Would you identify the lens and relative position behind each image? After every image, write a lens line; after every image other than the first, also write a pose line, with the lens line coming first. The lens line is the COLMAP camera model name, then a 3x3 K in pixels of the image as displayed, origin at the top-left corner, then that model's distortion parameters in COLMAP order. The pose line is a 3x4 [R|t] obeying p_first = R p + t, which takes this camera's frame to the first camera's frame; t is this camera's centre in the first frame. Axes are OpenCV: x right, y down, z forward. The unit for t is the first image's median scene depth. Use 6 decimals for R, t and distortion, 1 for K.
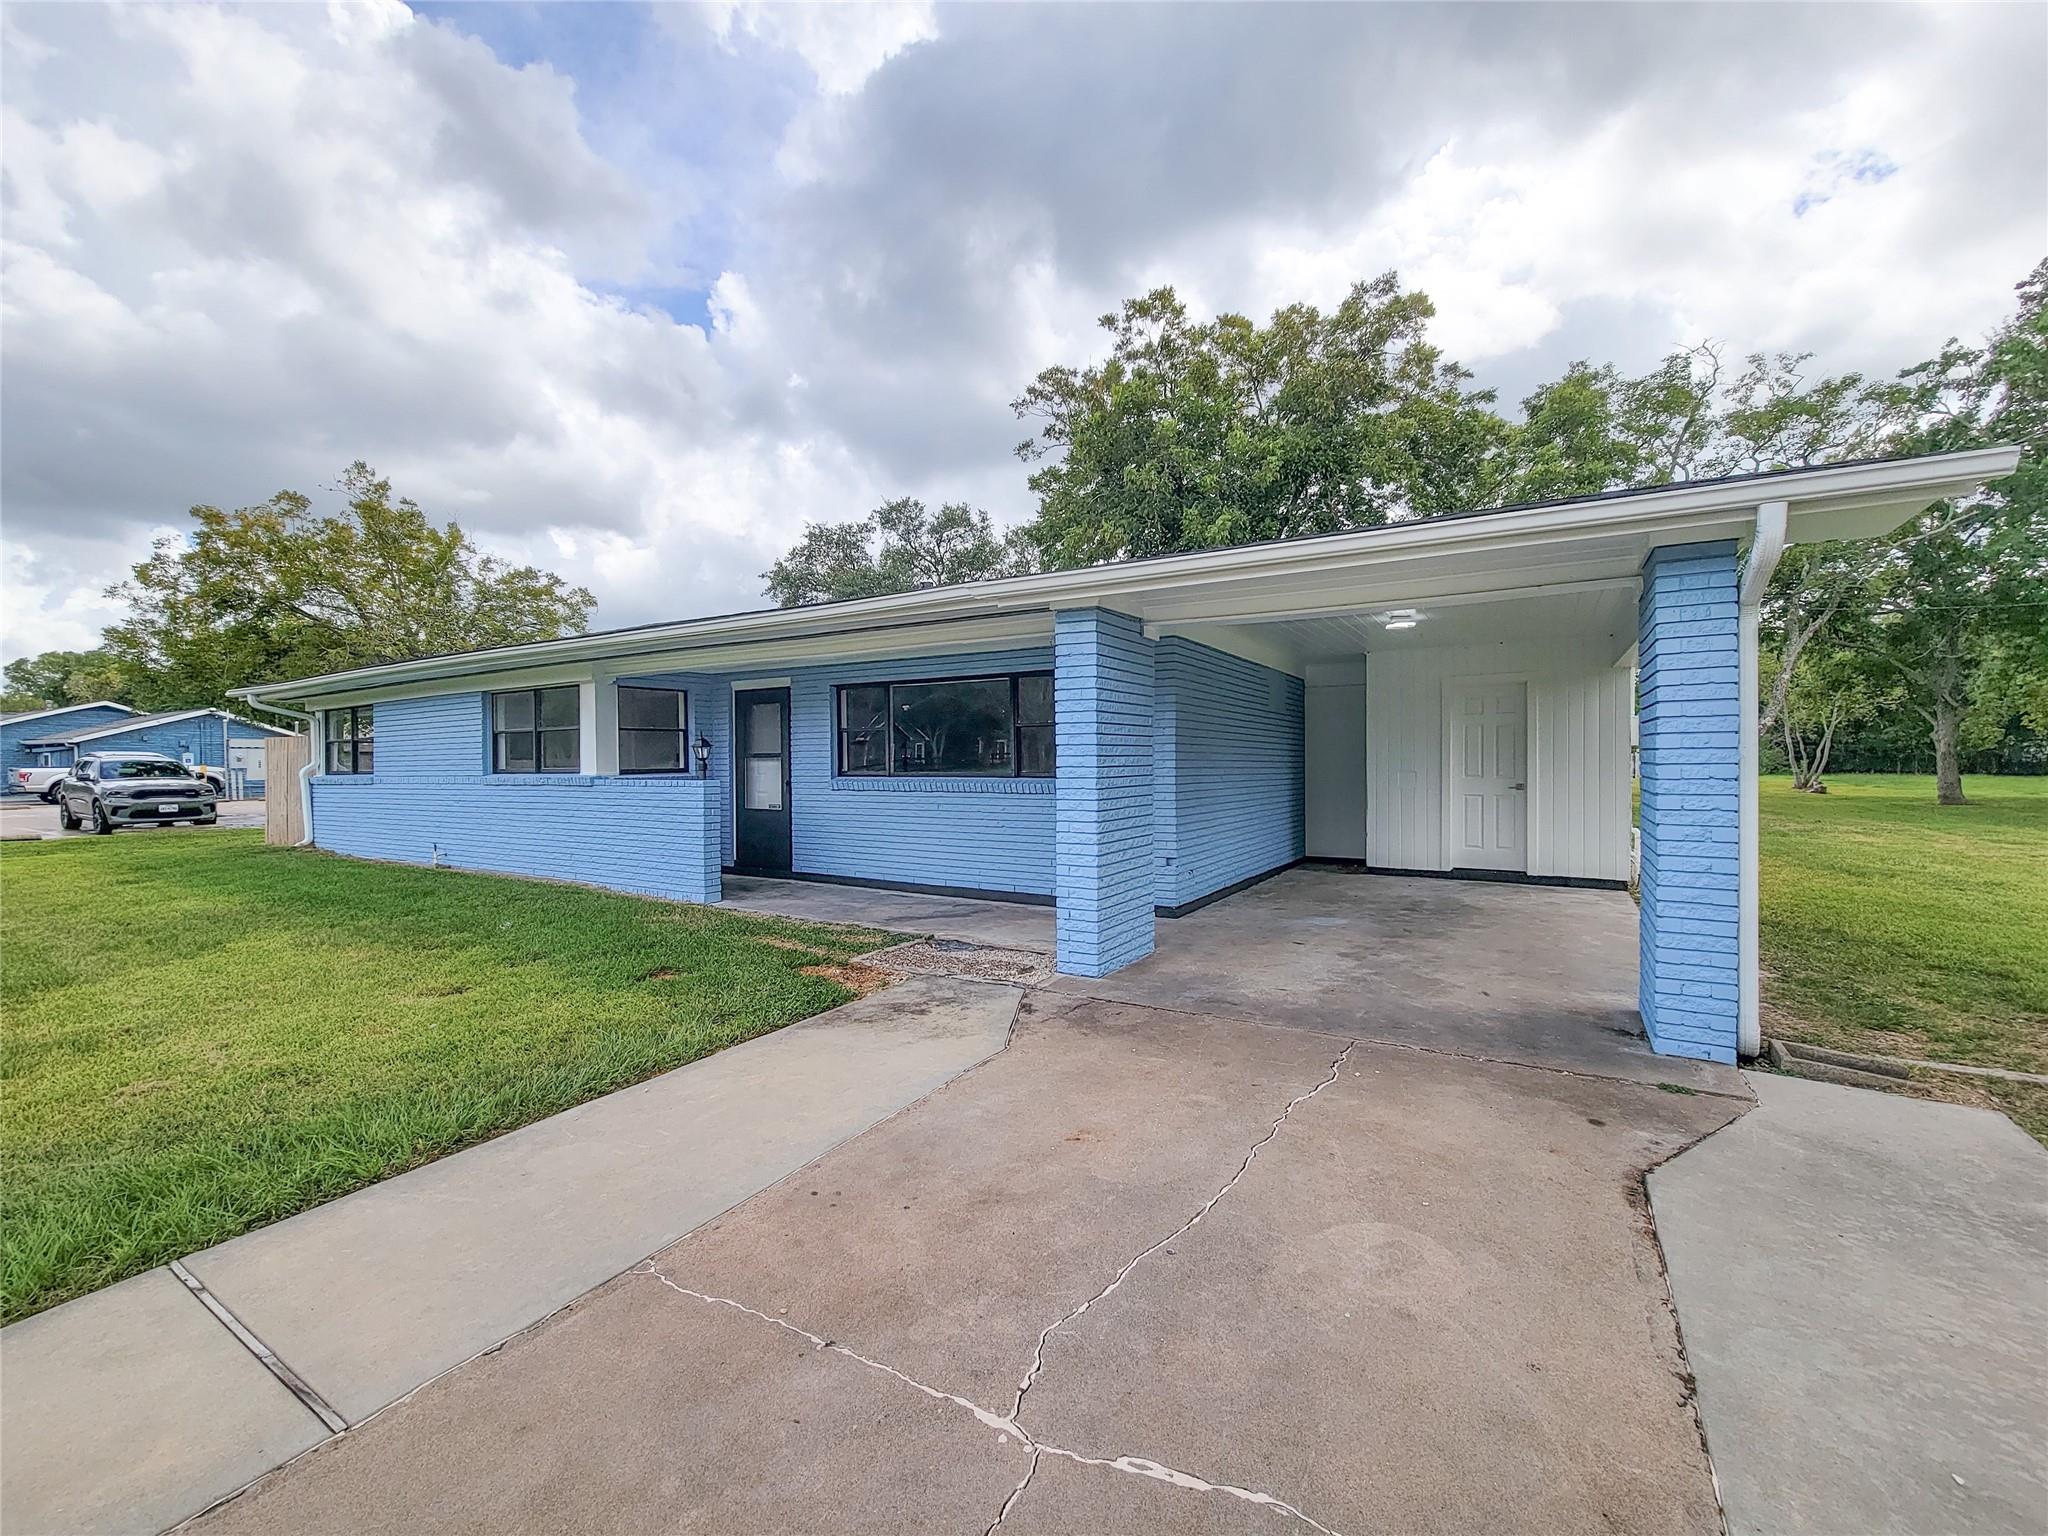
lens RADIAL K [[842.9, 0, 1024.0], [0, 842.9, 768.0], [0, 0, 1]] dist [0.001035, 0.000537]
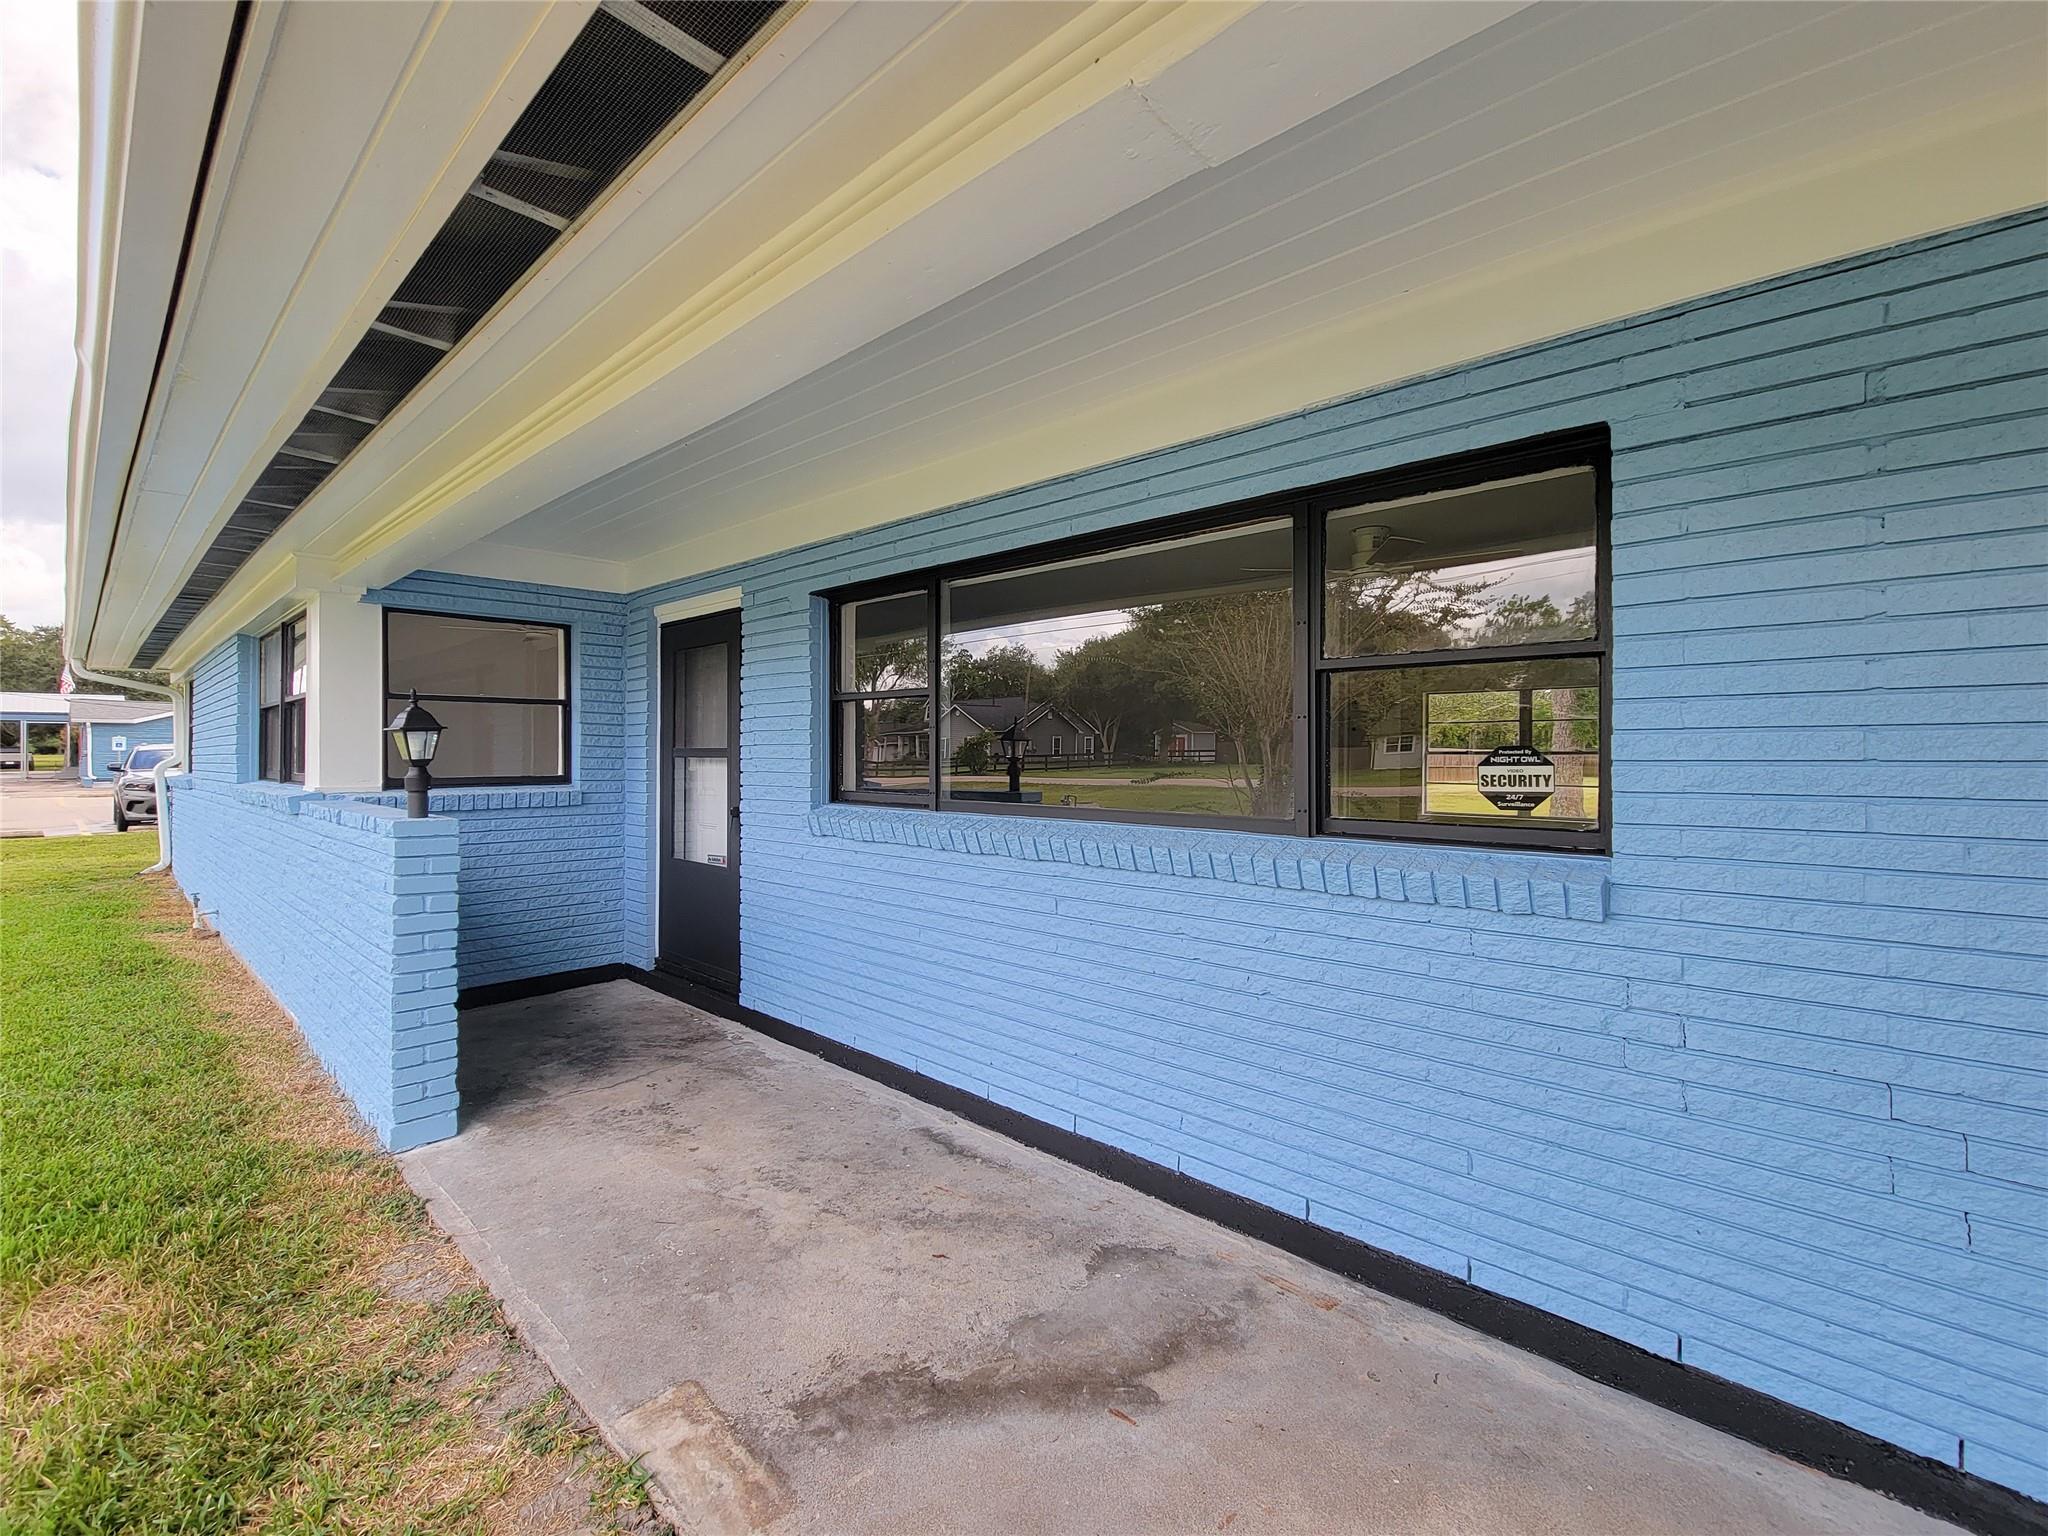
lens RADIAL K [[842.9, 0, 1024.0], [0, 842.9, 768.0], [0, 0, 1]] dist [0.001035, 0.000537]
pose [[0.988385, 0.012442, -0.151459, -0.055262], [-0.011376, 0.999904, 0.007906, -0.011895], [0.151543, -0.006092, 0.988432, 0.575982]]
